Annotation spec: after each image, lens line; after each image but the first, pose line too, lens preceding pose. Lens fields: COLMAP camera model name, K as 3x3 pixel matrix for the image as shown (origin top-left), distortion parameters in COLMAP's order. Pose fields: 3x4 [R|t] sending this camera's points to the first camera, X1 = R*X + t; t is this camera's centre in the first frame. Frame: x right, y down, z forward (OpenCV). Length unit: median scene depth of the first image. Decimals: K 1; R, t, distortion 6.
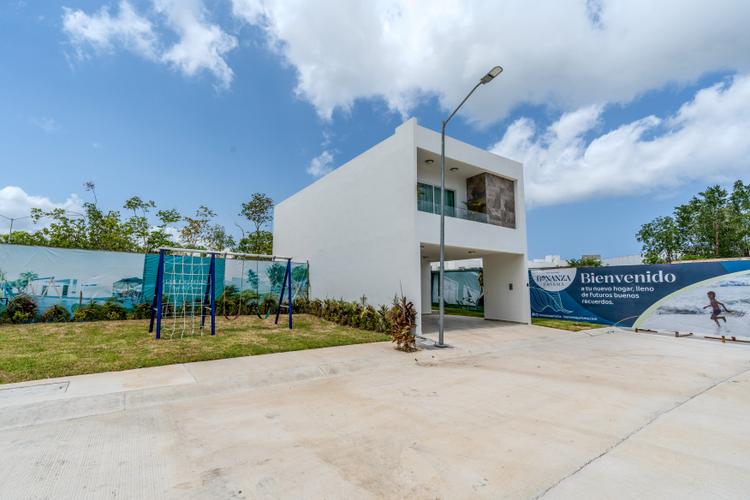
lens RADIAL K [[339.1, 0, 373.0], [0, 339.1, 249.2], [0, 0, 1]] dist [-0.007545, 0.006738]
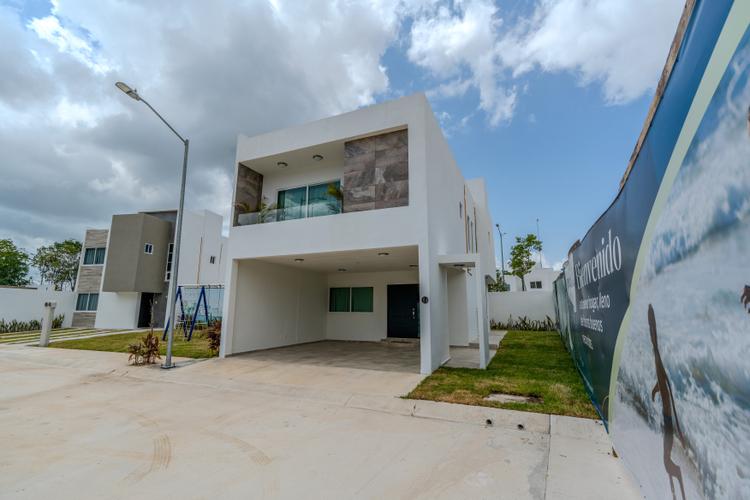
lens RADIAL K [[339.1, 0, 373.0], [0, 339.1, 249.2], [0, 0, 1]] dist [-0.007545, 0.006738]
pose [[0.515225, -0.154033, -0.843100, 0.910766], [0.100247, 0.987796, -0.119207, 0.083474], [0.851172, -0.023100, 0.524378, 0.658896]]
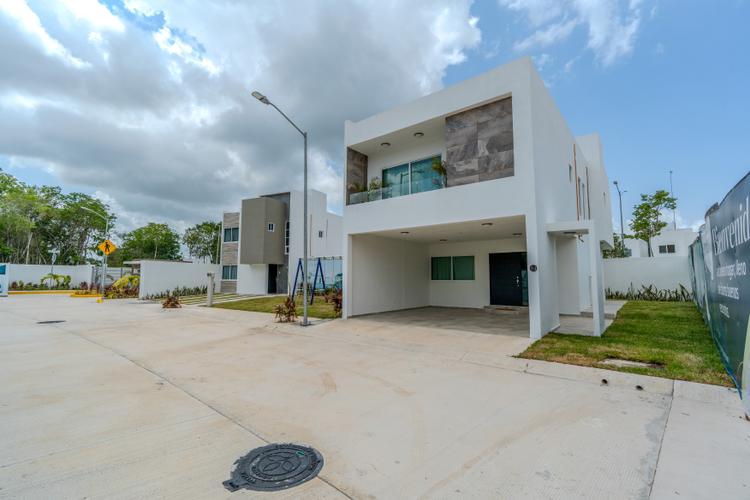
lens RADIAL K [[339.1, 0, 373.0], [0, 339.1, 249.2], [0, 0, 1]] dist [-0.007545, 0.006738]
pose [[0.266216, -0.086893, -0.959989, 0.951505], [0.114324, 0.991745, -0.058065, 0.078274], [0.957110, -0.094292, 0.273952, 0.609301]]
